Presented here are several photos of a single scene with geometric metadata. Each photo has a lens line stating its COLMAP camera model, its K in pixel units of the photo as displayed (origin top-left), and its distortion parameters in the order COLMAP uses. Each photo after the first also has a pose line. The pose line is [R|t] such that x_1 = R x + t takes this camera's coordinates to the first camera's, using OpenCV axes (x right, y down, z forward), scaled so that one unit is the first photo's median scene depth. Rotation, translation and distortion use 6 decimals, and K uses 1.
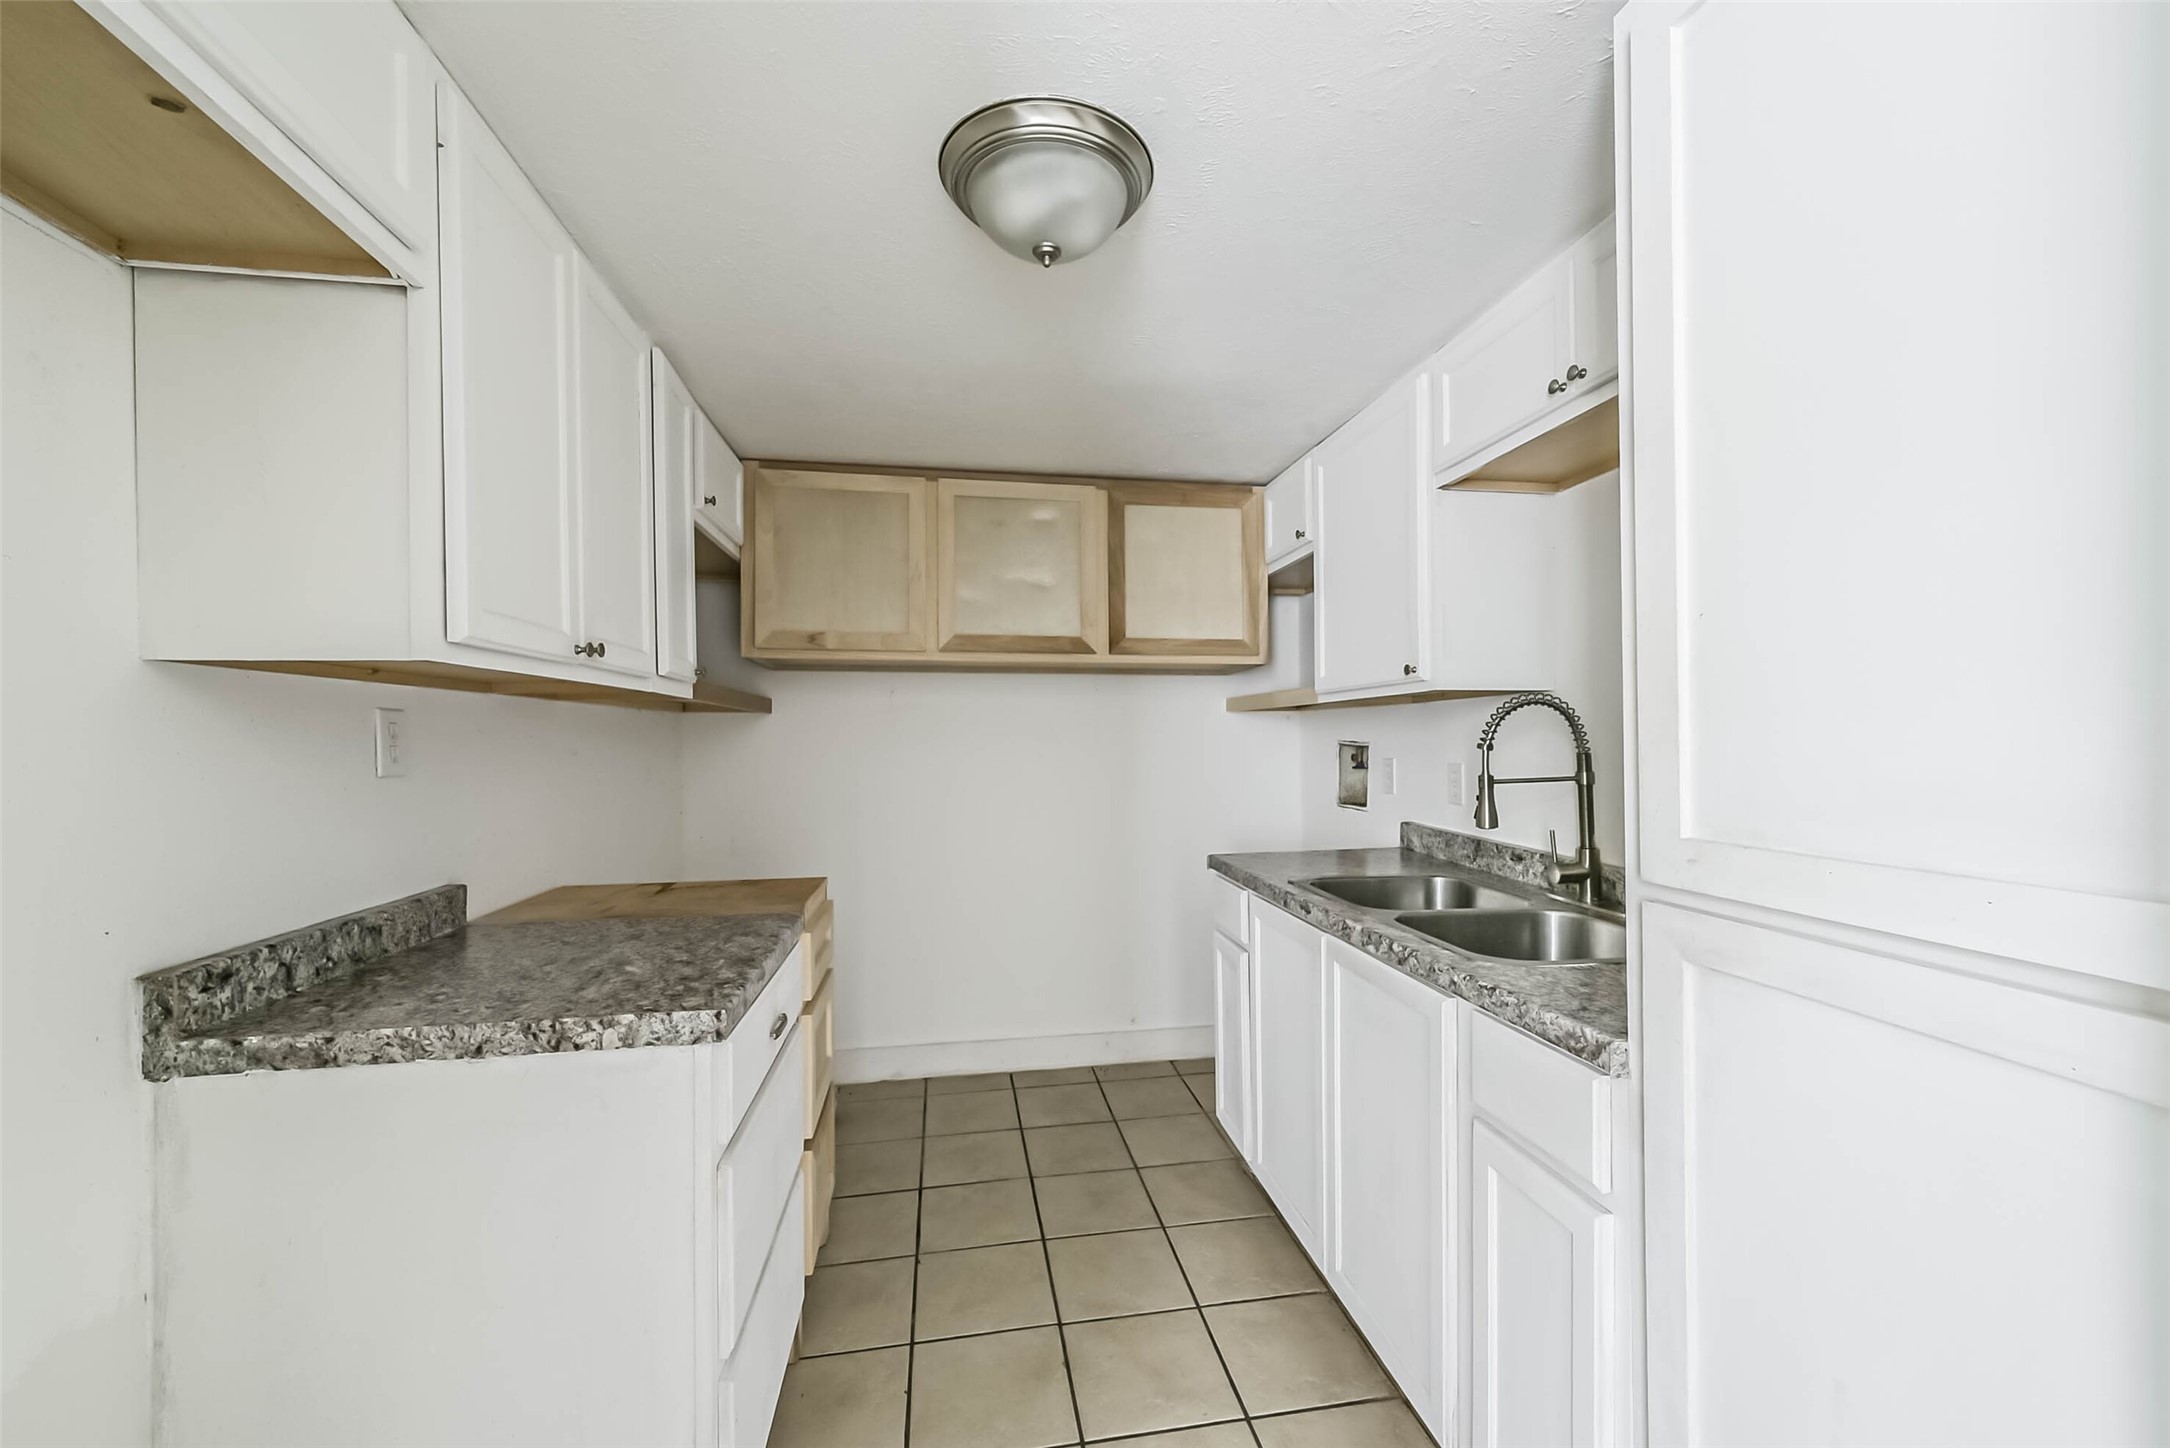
lens RADIAL K [[836.5, 0, 1102.9], [0, 836.5, 736.8], [0, 0, 1]] dist [0.015485, -0.001453]
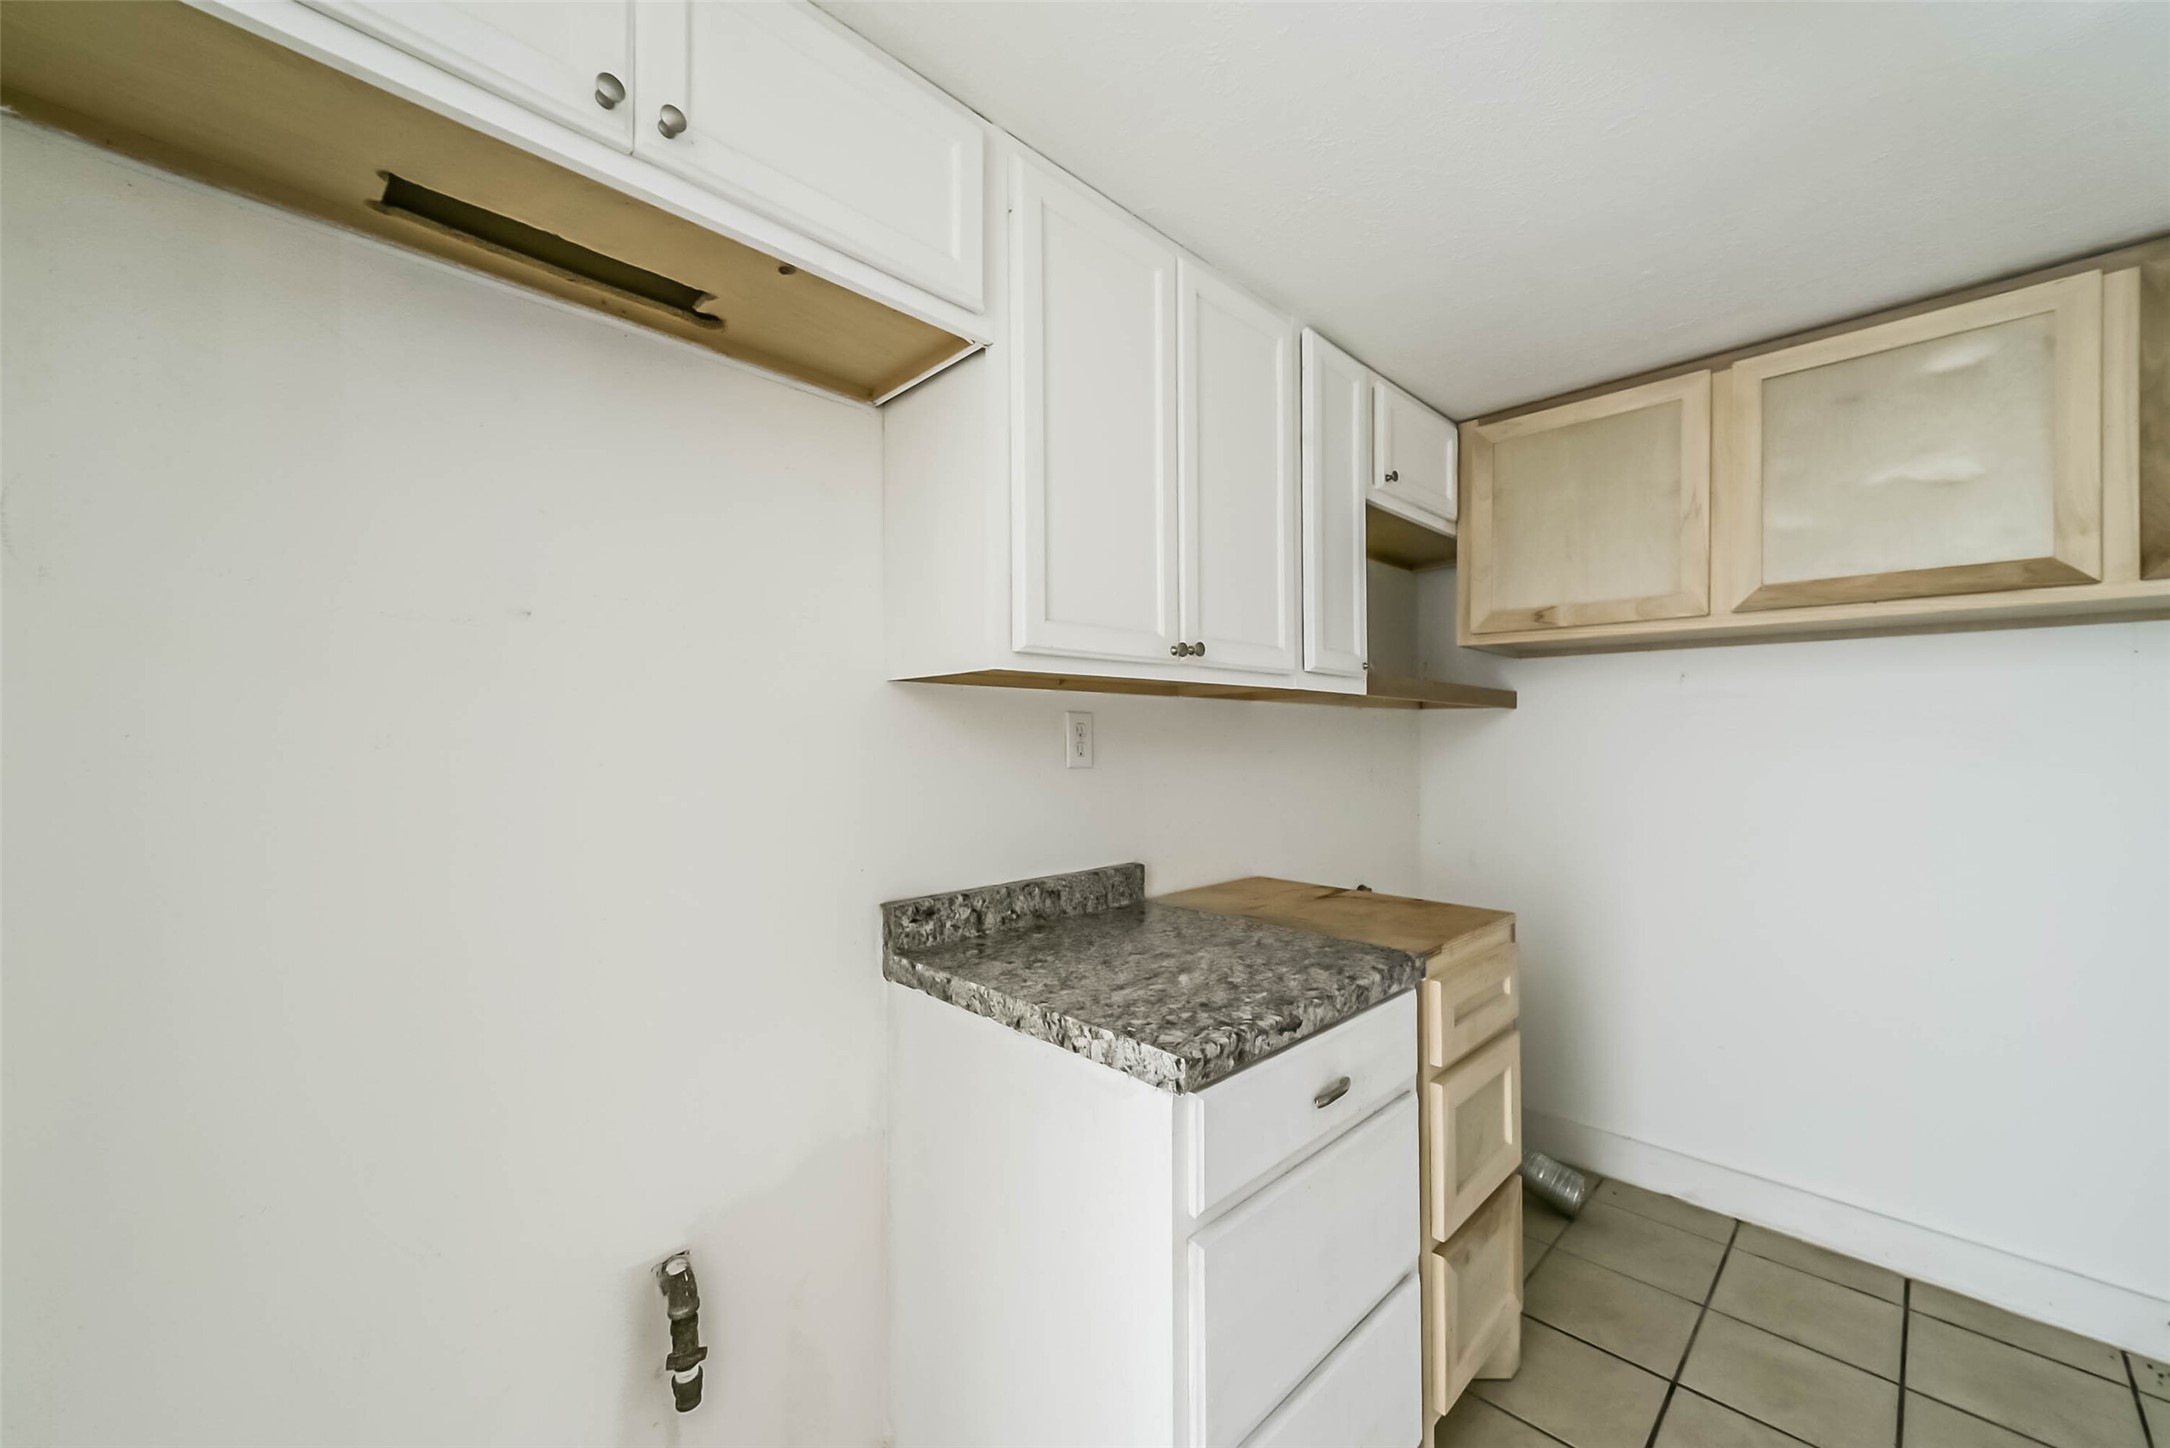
lens RADIAL K [[836.5, 0, 1103.1], [0, 836.5, 729.0], [0, 0, 1]] dist [0.015485, -0.001453]
pose [[0.569121, 0.000304, -0.822254, 0.105589], [-0.003907, 0.999990, -0.002334, -0.004038], [0.822245, 0.004541, 0.569116, 0.230507]]
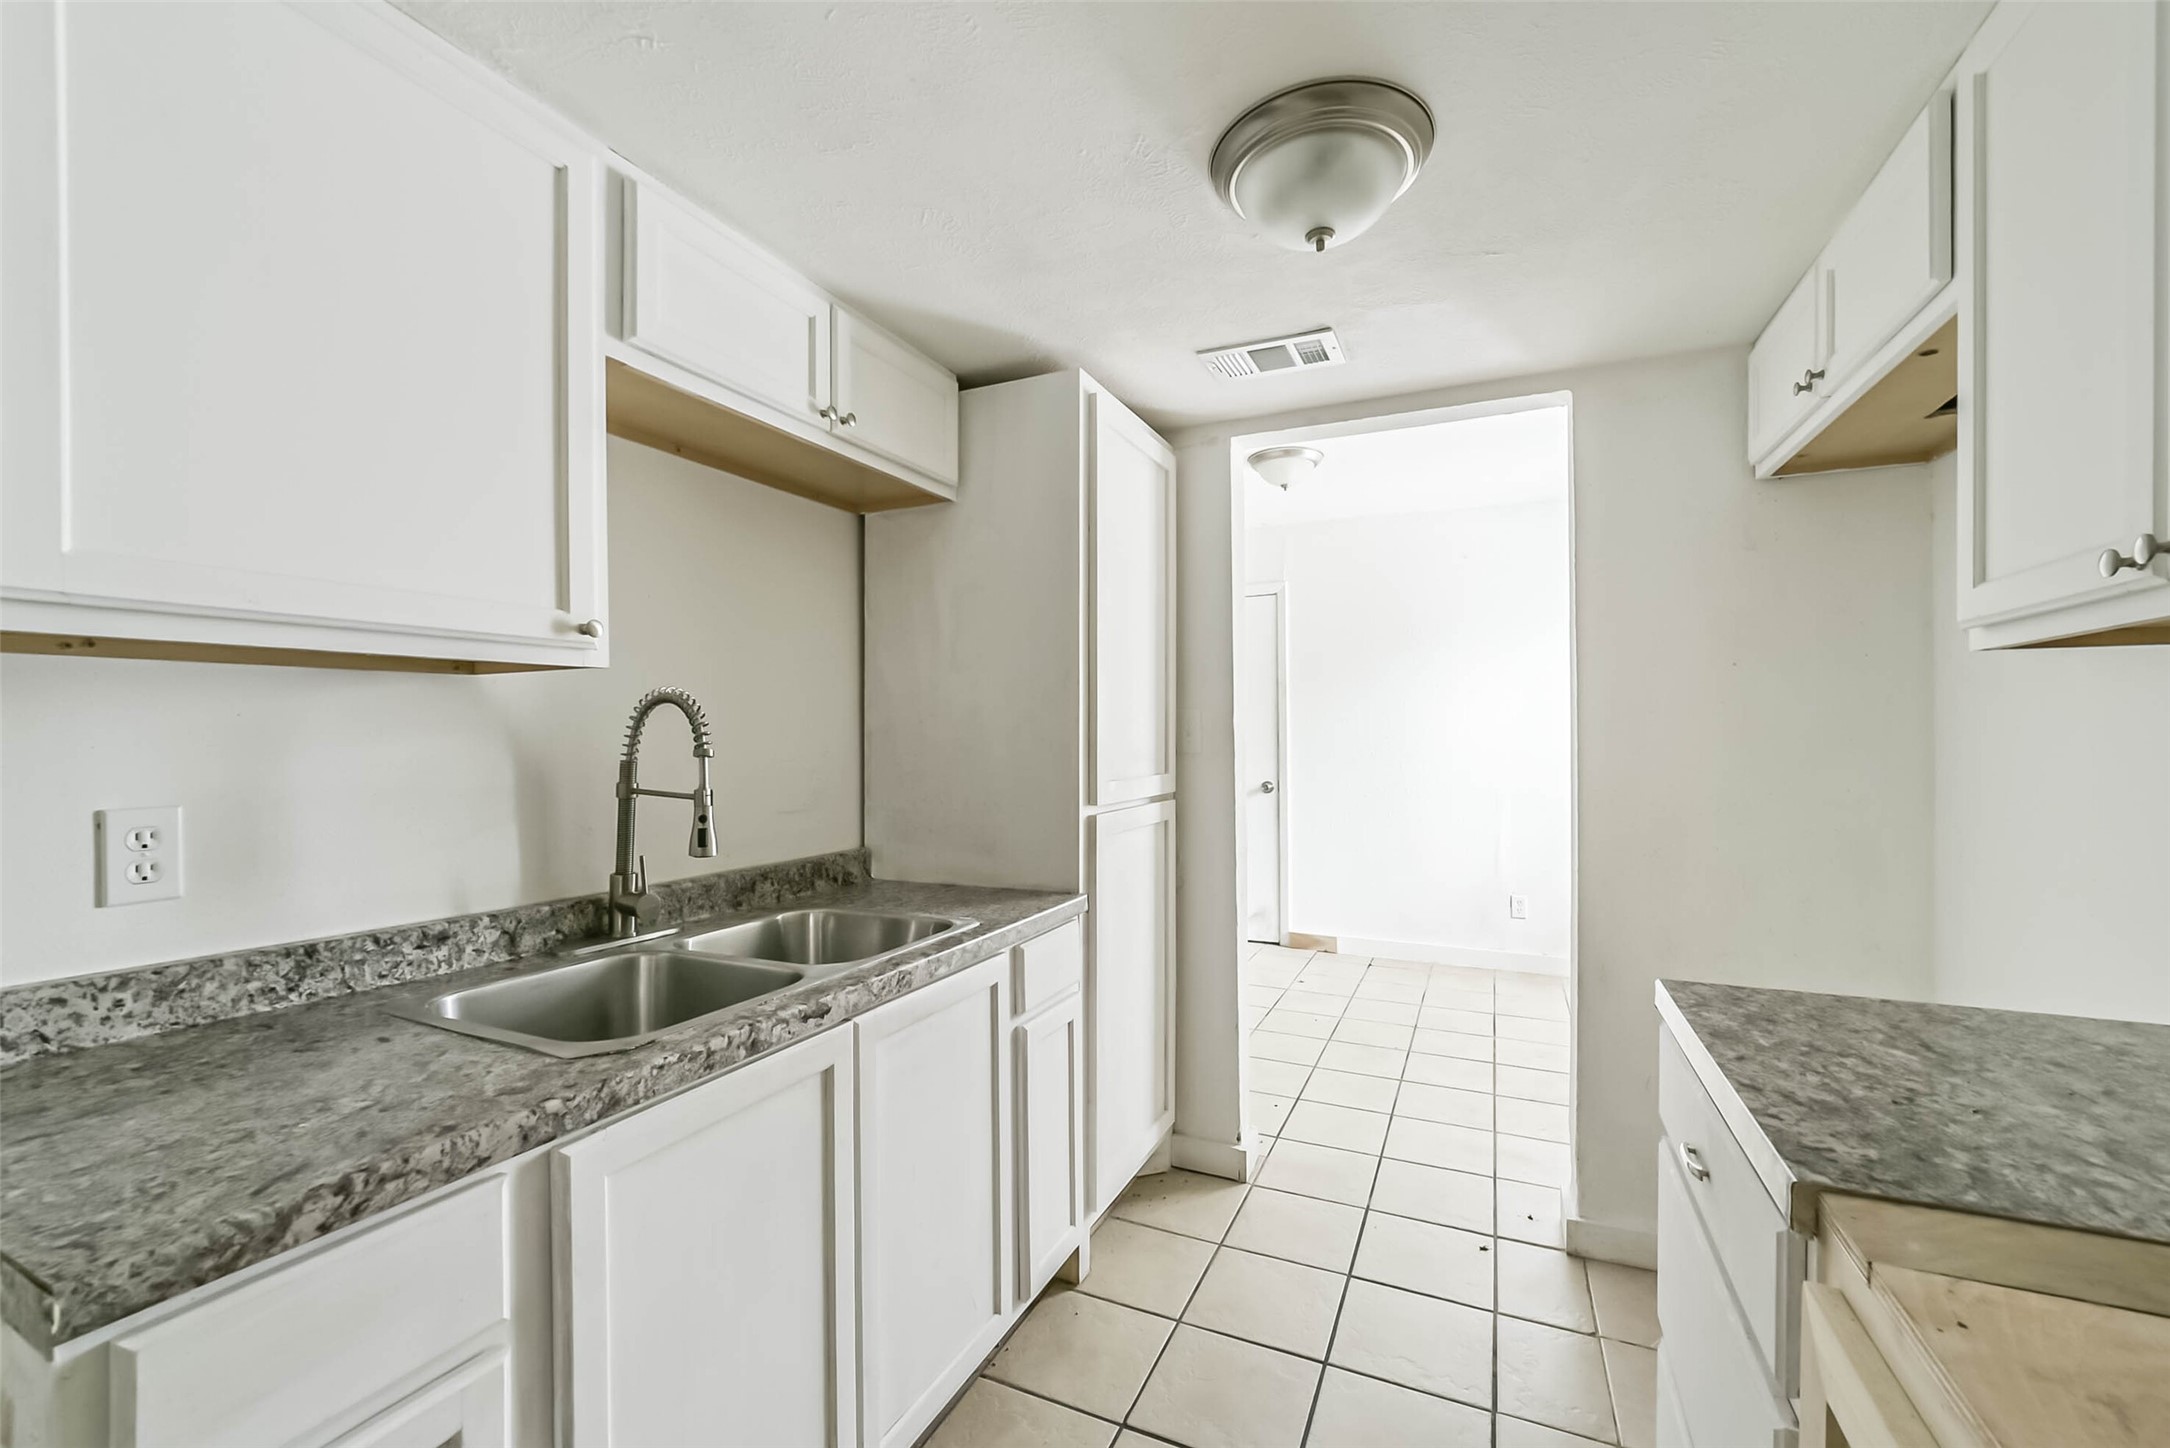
lens RADIAL K [[874.5, 0, 1072.0], [0, 874.5, 738.0], [0, 0, 1]] dist [0.014356, -0.000183]
pose [[-0.801893, 0.004212, 0.597453, -0.271730], [0.006505, 0.999977, 0.001681, -0.002341], [-0.597433, 0.005235, -0.801902, 1.243891]]
